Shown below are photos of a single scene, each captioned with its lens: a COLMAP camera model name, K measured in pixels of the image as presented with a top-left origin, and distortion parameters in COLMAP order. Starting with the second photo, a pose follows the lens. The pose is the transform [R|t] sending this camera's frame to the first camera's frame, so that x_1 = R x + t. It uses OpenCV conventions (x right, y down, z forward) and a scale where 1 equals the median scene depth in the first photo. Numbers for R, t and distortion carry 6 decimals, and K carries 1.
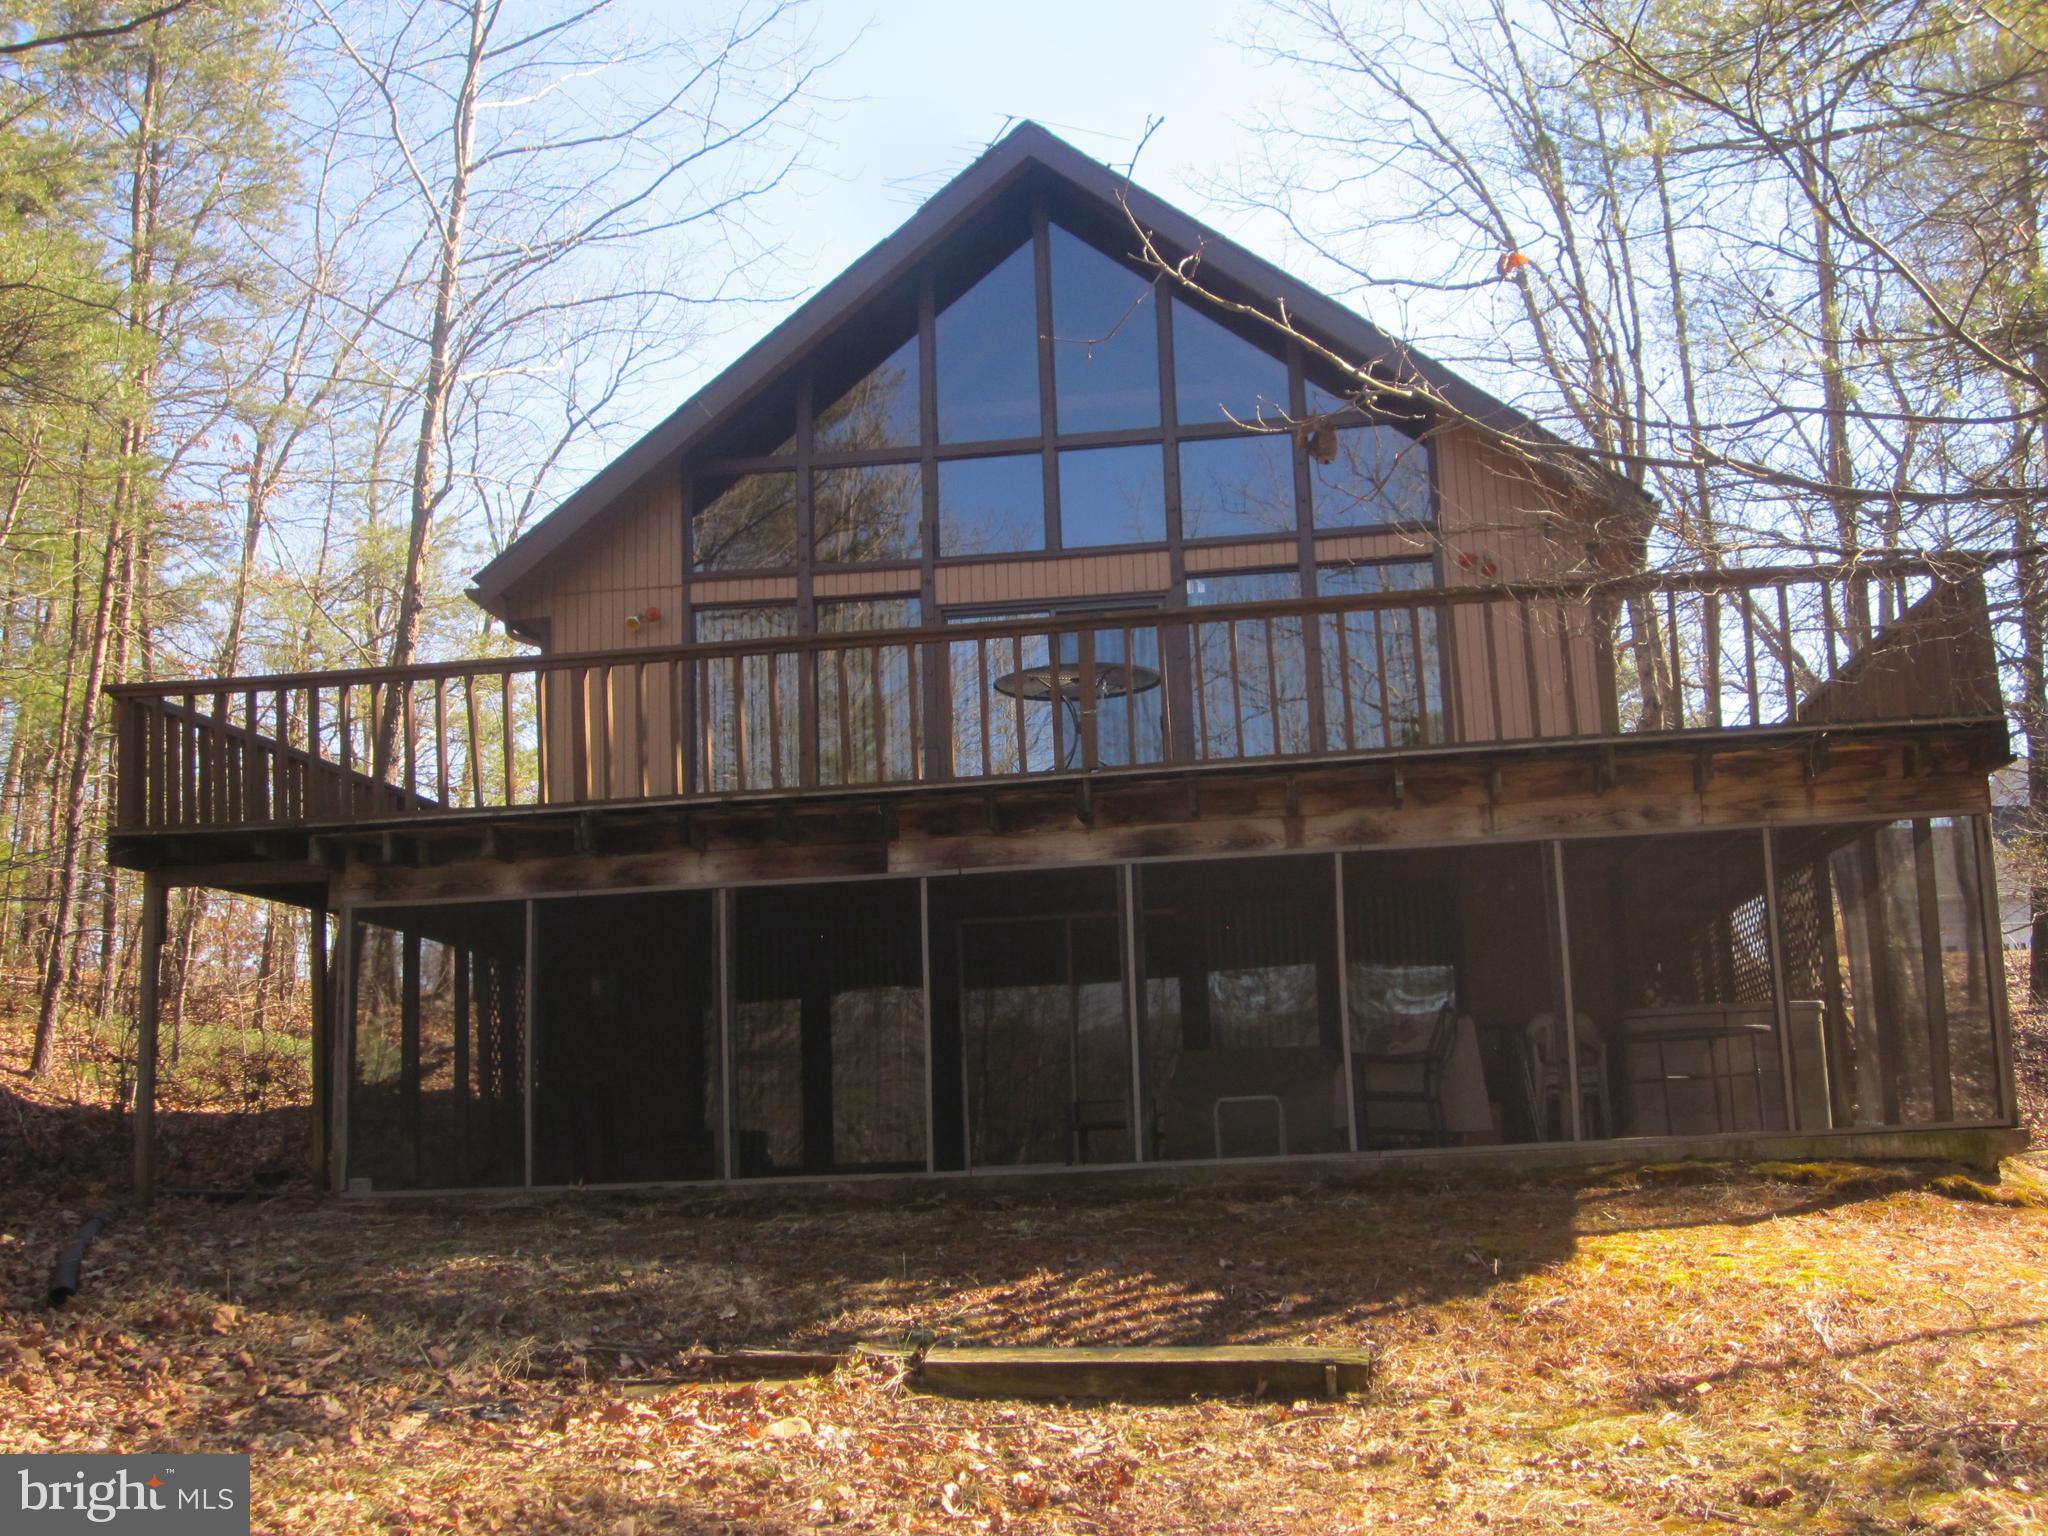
lens RADIAL K [[2250.9, 0, 1022.9], [0, 2250.9, 780.0], [0, 0, 1]] dist [-0.111097, 0.044061]
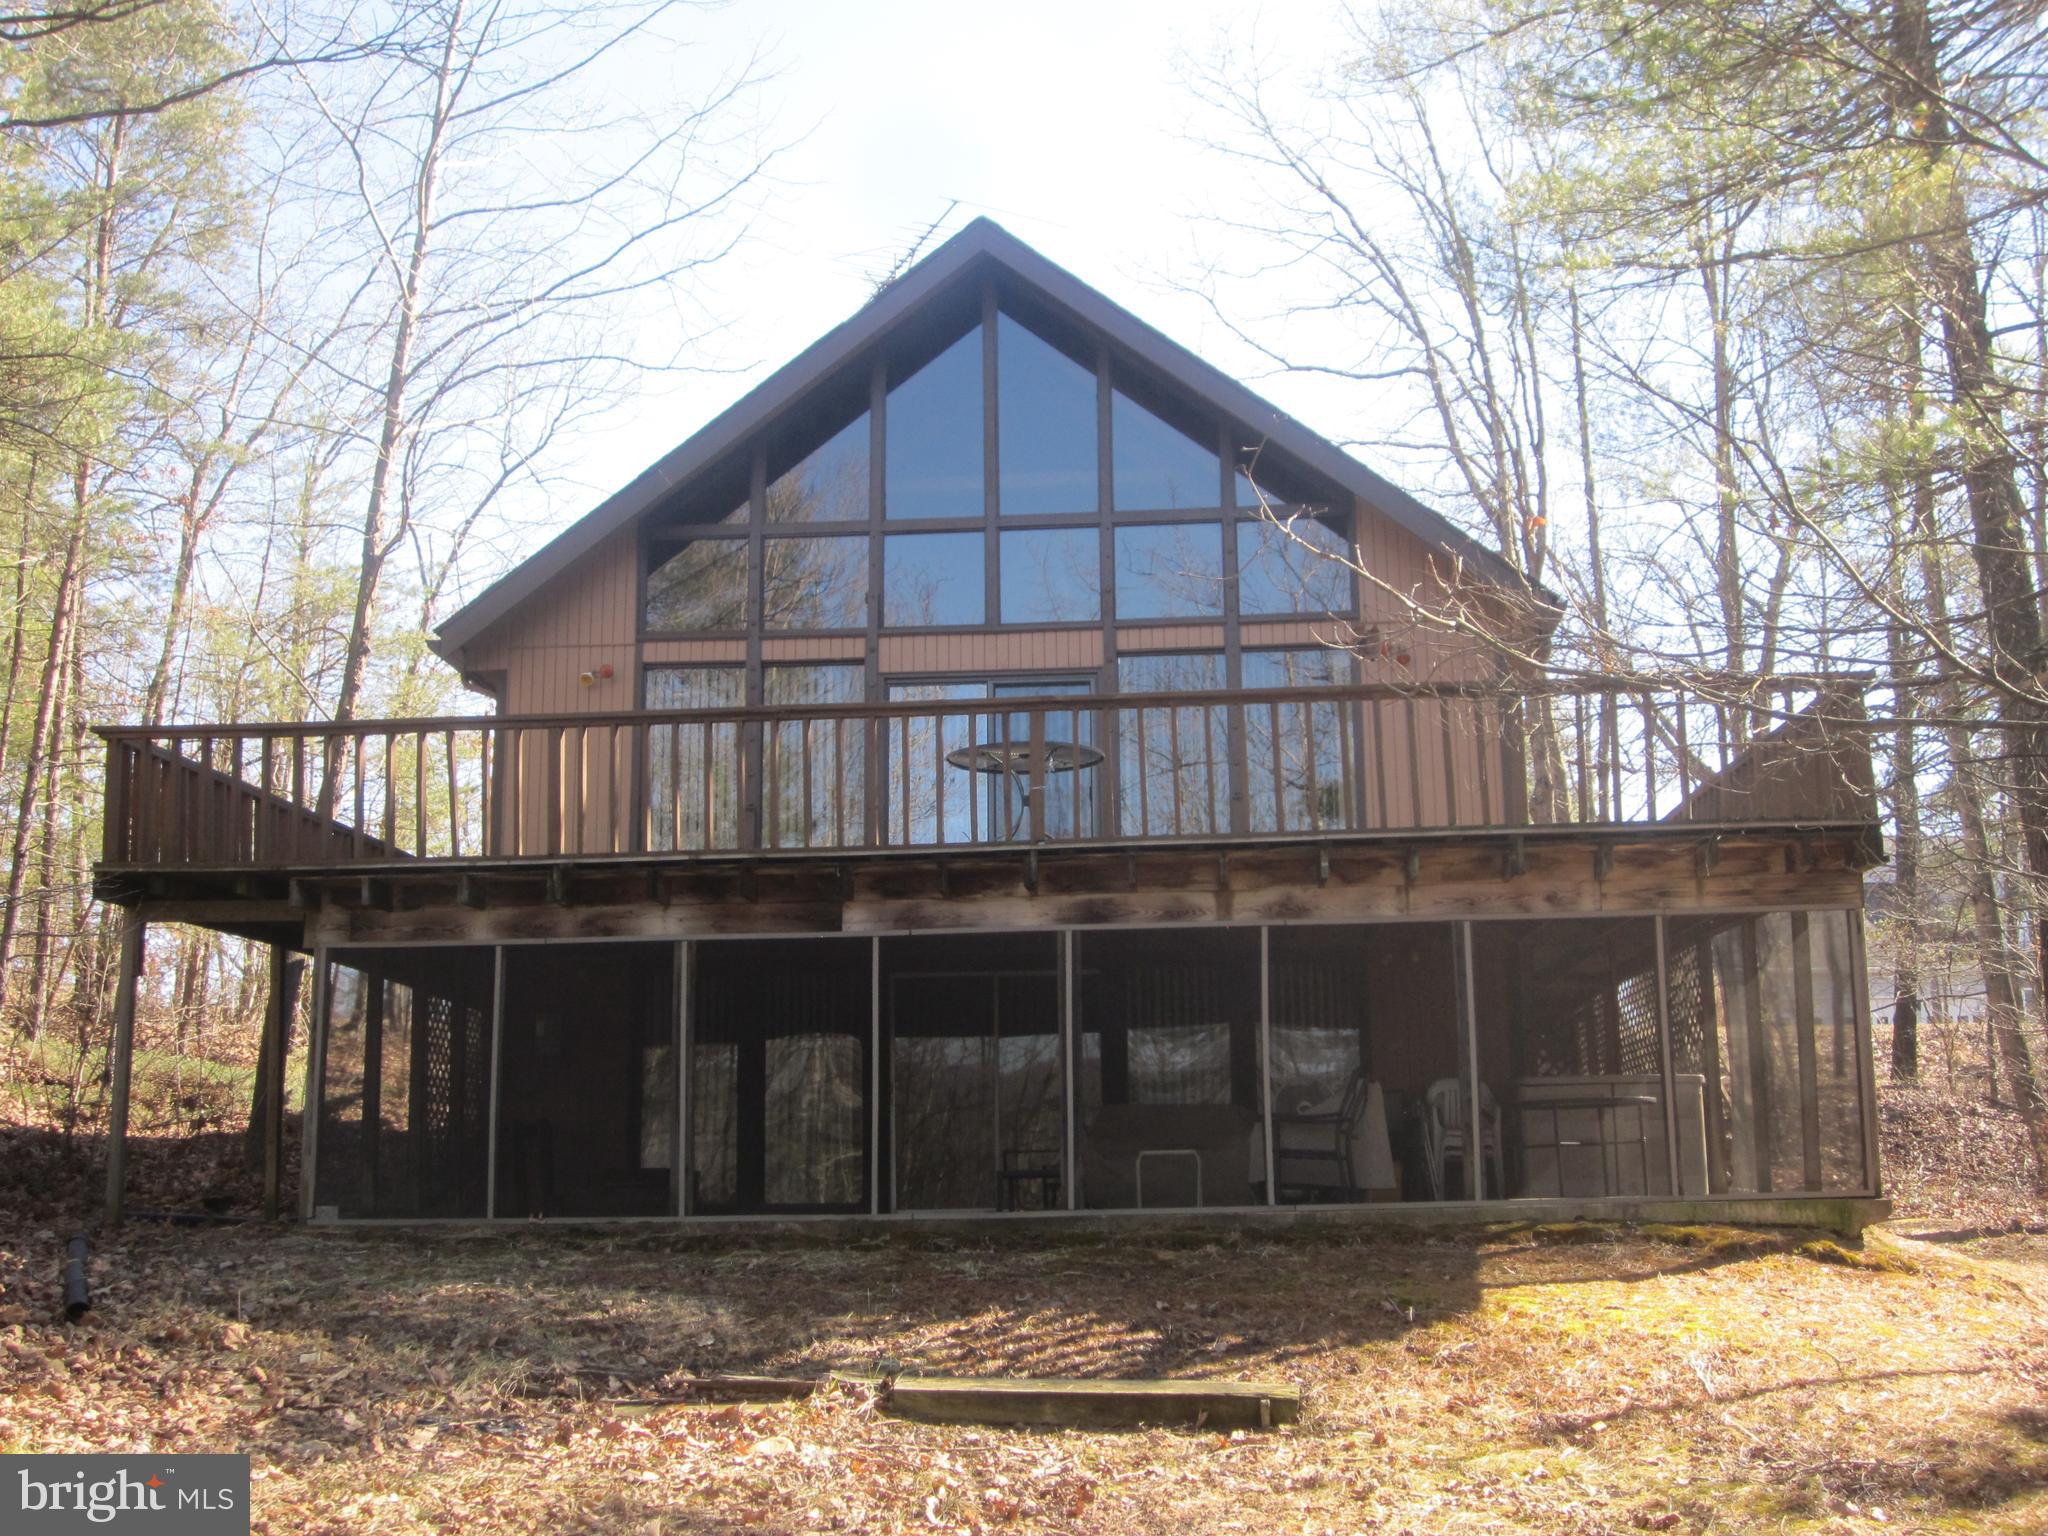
lens RADIAL K [[2250.9, 0, 1022.9], [0, 2250.9, 780.0], [0, 0, 1]] dist [-0.111097, 0.044061]
pose [[0.998021, 0.034369, 0.052655, -0.045915], [-0.033356, 0.999244, -0.019988, -0.016350], [-0.053302, 0.018192, 0.998413, -0.092650]]
